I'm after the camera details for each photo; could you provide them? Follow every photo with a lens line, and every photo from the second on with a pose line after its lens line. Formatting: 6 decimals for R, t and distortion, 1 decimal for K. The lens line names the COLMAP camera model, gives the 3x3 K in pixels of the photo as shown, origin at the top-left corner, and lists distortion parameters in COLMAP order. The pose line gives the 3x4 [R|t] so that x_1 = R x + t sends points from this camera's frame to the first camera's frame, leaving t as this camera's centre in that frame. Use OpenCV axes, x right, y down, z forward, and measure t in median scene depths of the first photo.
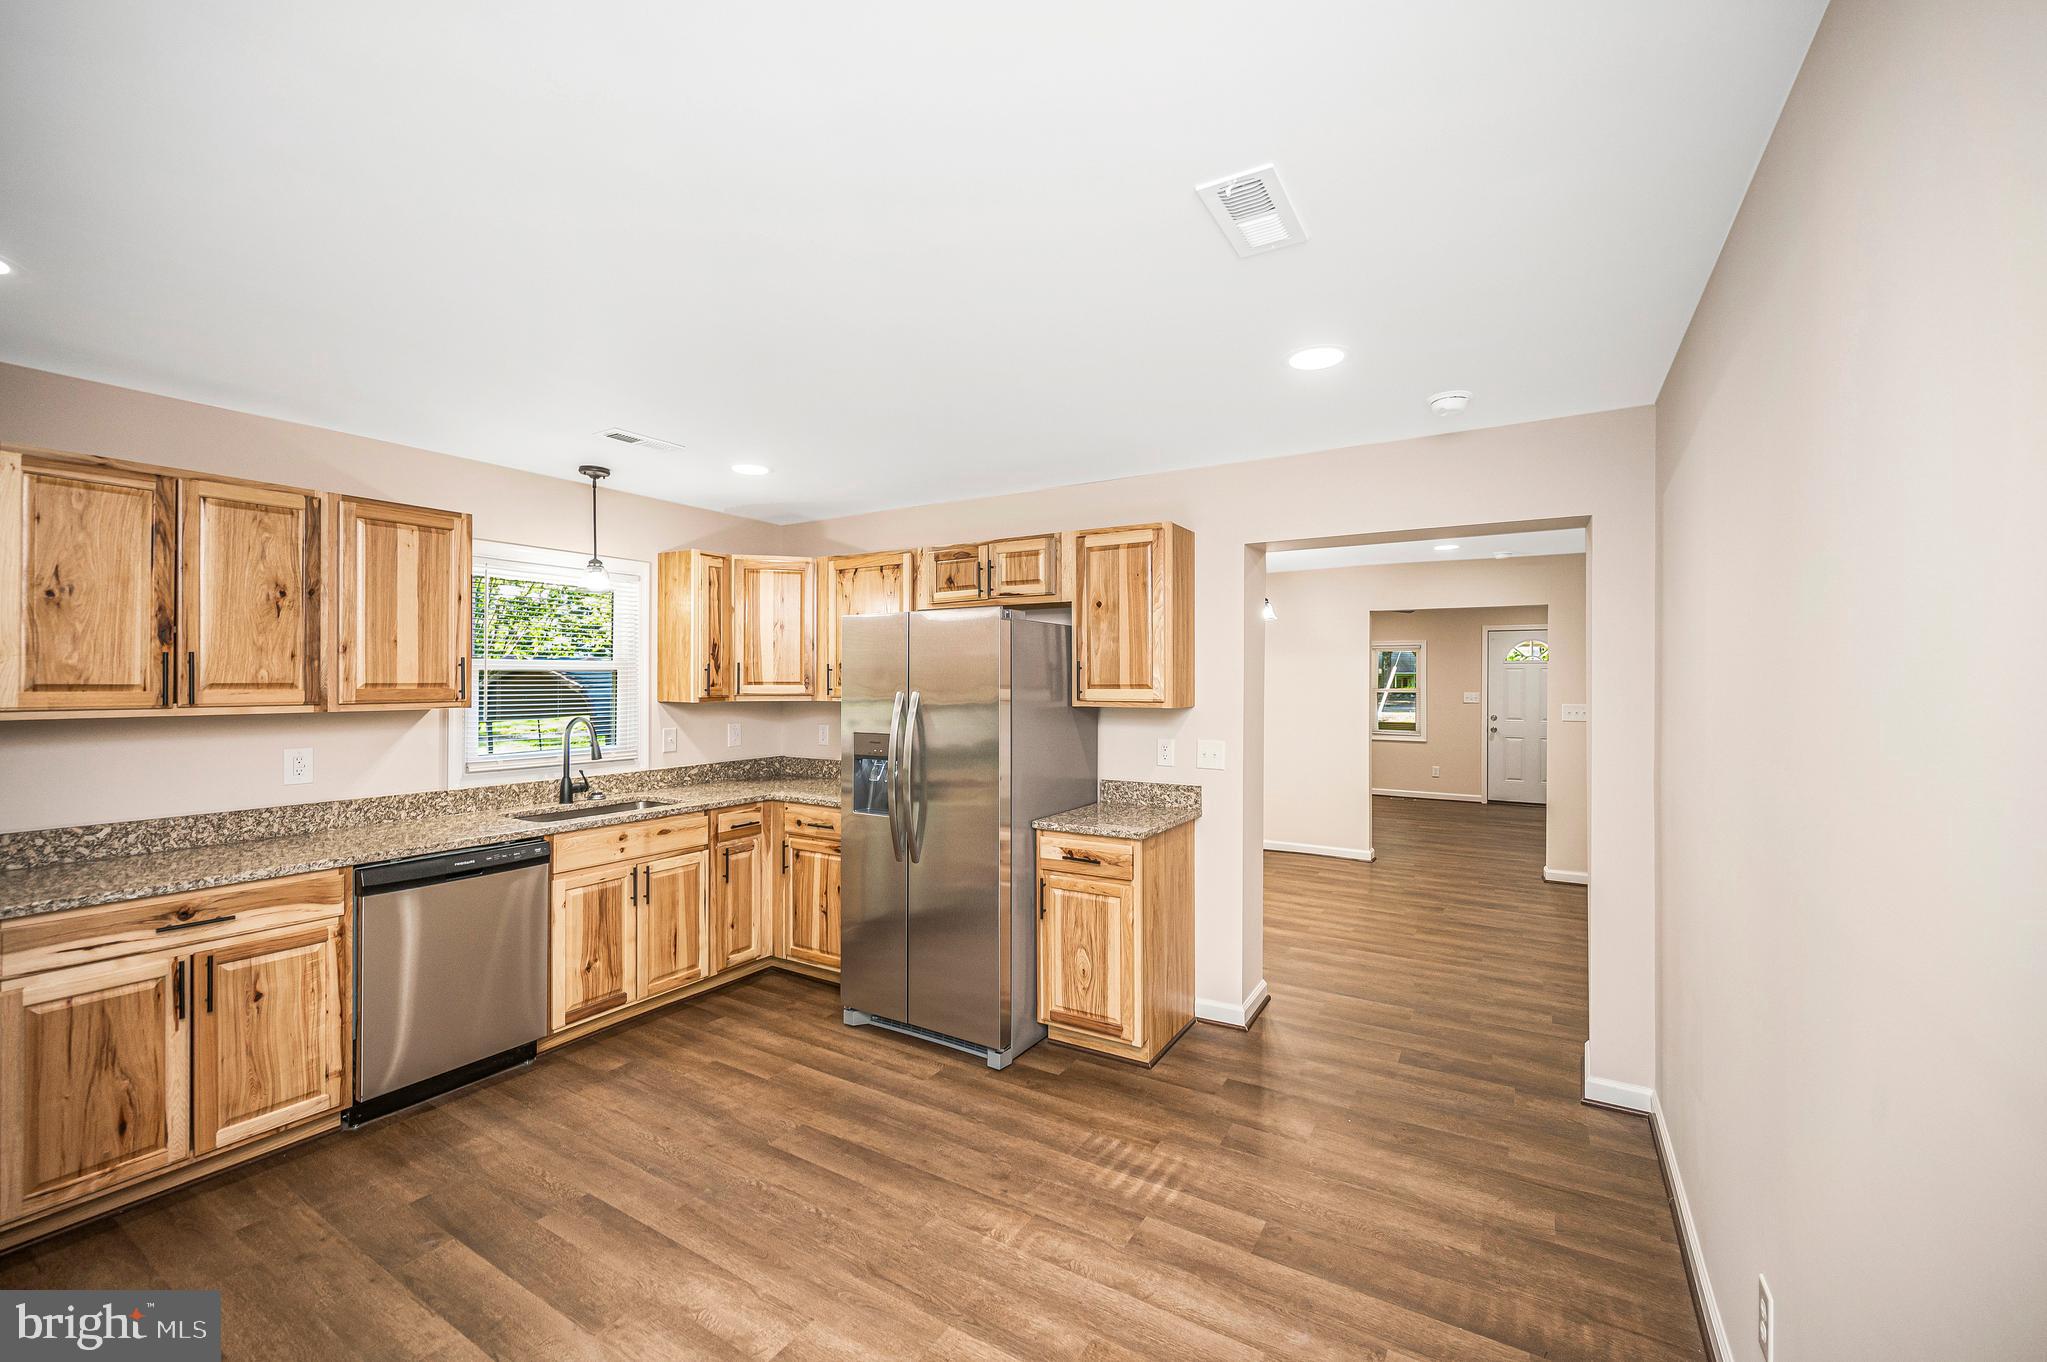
lens RADIAL K [[827.7, 0, 1033.6], [0, 827.7, 677.2], [0, 0, 1]] dist [-0.003108, -0.001098]
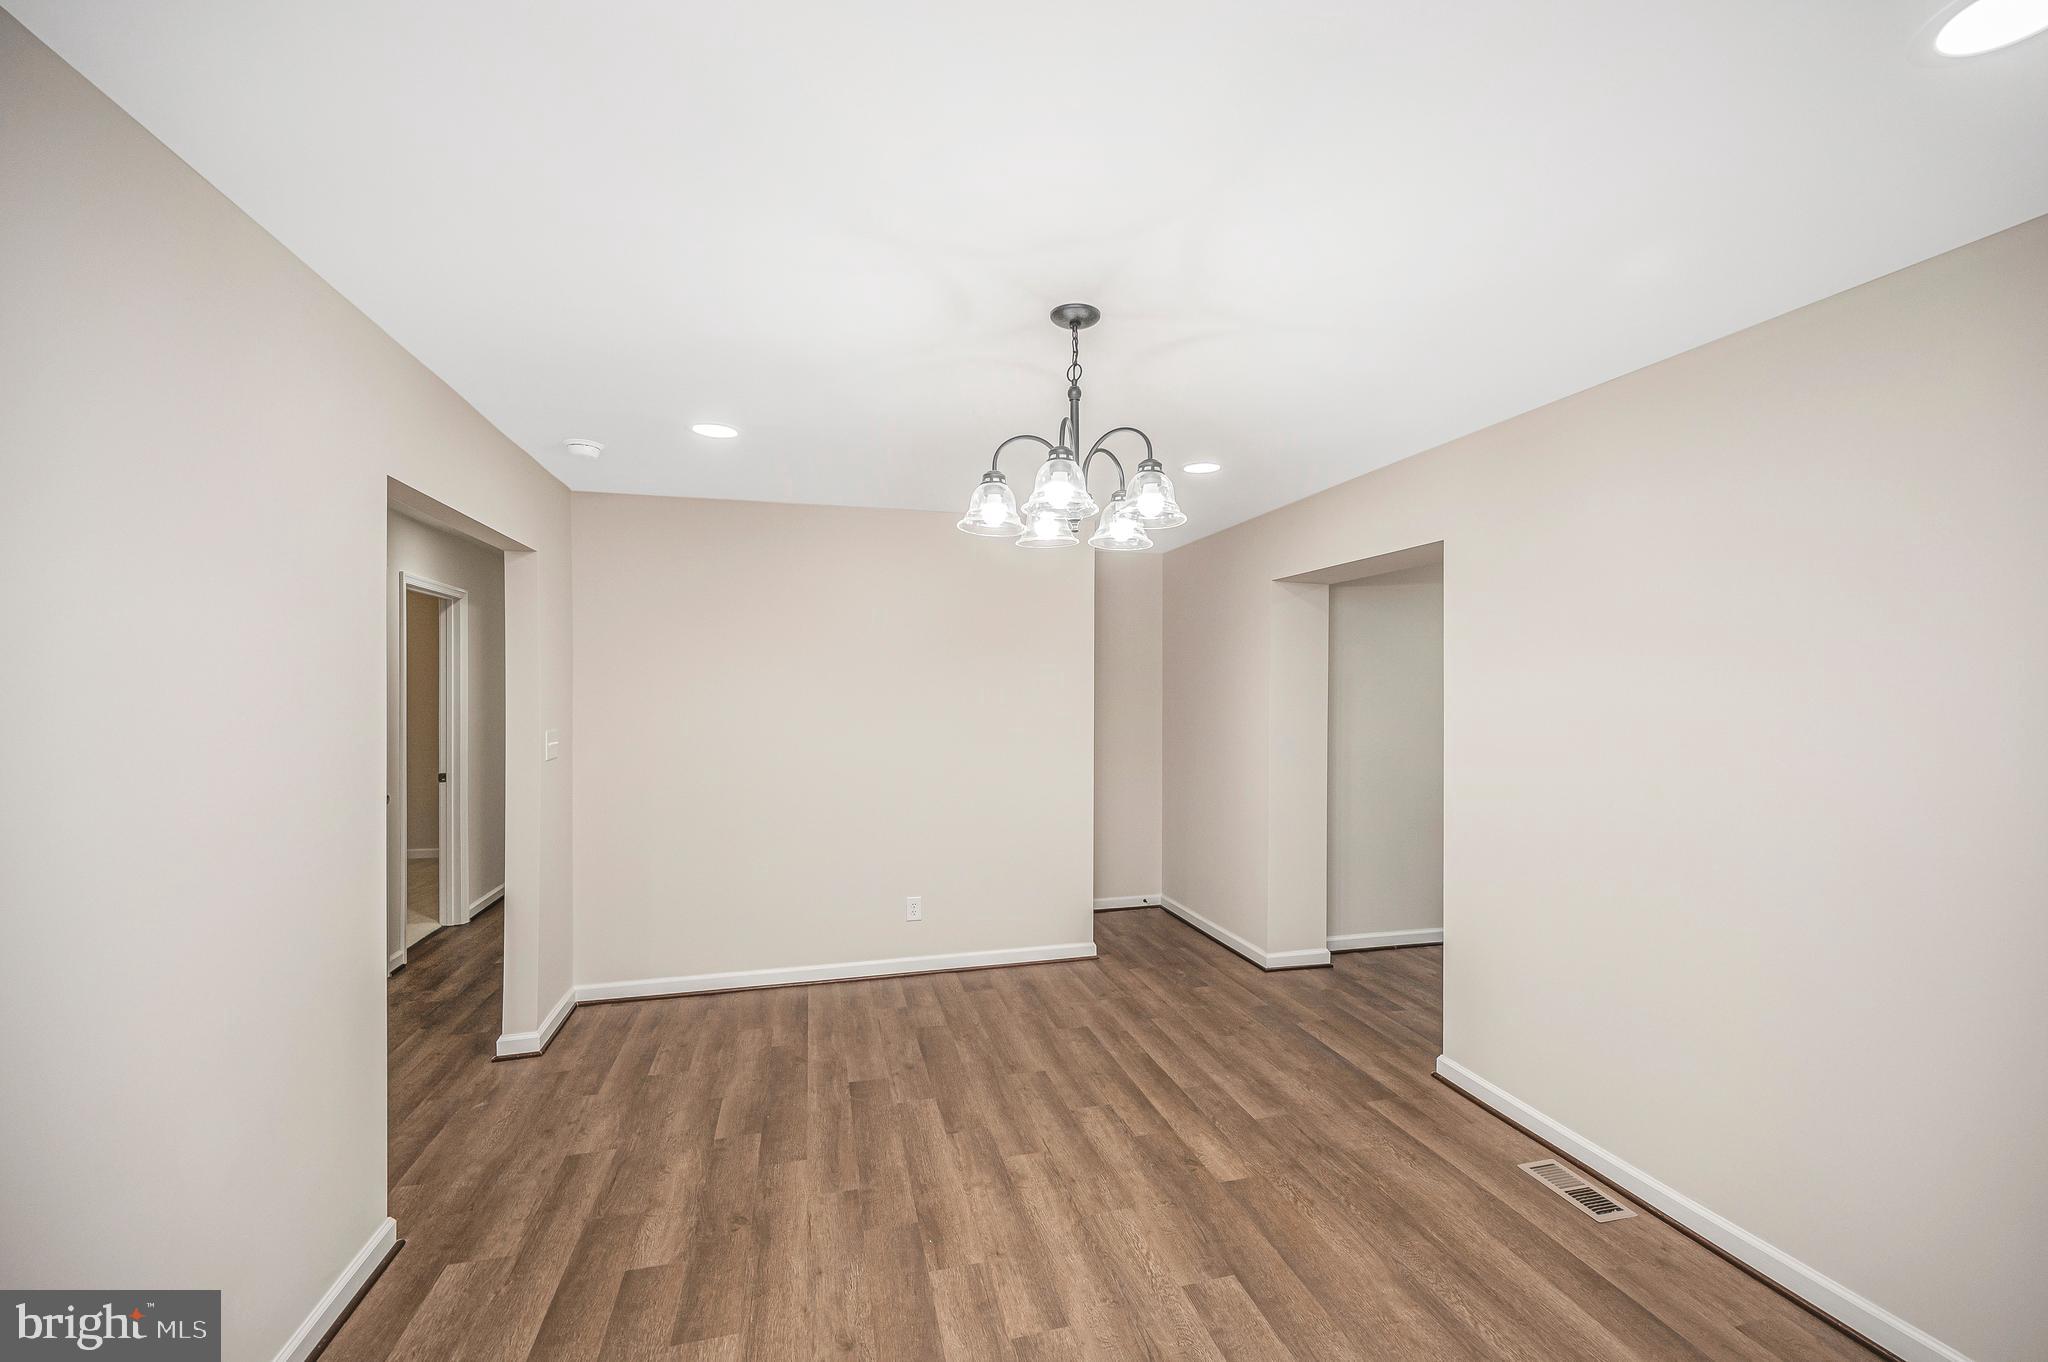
lens RADIAL K [[828.1, 0, 1019.8], [0, 828.1, 691.5], [0, 0, 1]] dist [-0.003108, -0.001098]
pose [[-0.720897, 0.004891, 0.693025, 0.013359], [-0.003617, 0.999935, -0.010819, 0.020349], [-0.693033, -0.010306, -0.720832, 2.132591]]
